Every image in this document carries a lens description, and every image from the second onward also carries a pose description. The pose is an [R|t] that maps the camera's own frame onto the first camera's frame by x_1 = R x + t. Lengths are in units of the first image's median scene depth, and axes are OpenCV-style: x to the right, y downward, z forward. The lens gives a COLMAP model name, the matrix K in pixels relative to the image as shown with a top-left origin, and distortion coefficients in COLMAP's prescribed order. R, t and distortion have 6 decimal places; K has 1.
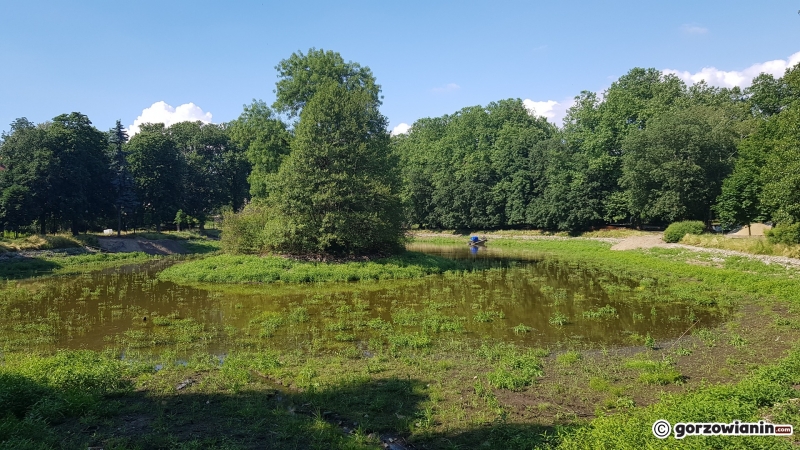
lens RADIAL K [[644.5, 0, 384.1], [0, 644.5, 210.7], [0, 0, 1]] dist [0.078180, -0.140863]
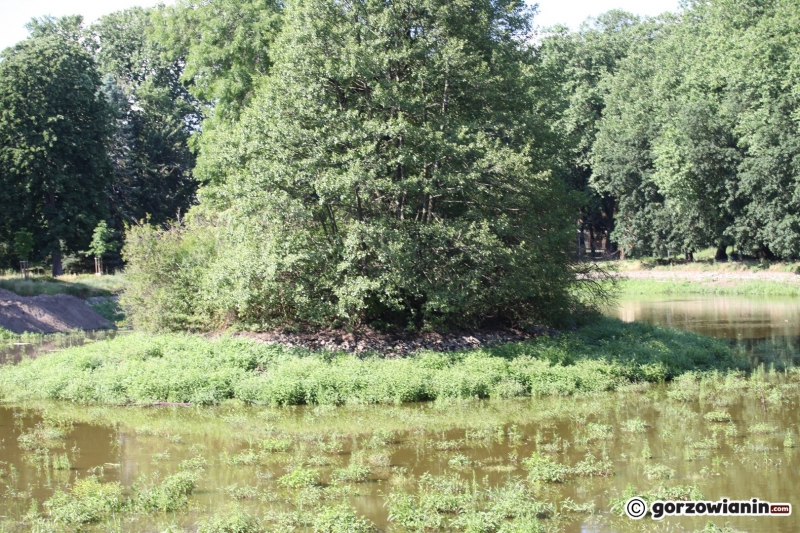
lens RADIAL K [[1643.8, 0, 406.4], [0, 1643.8, 268.7], [0, 0, 1]] dist [-0.299835, 0.000000]
pose [[0.981777, -0.013819, -0.189535, 0.120160], [0.019978, 0.999331, 0.030622, 0.000597], [0.188985, -0.033850, 0.981396, 0.047514]]
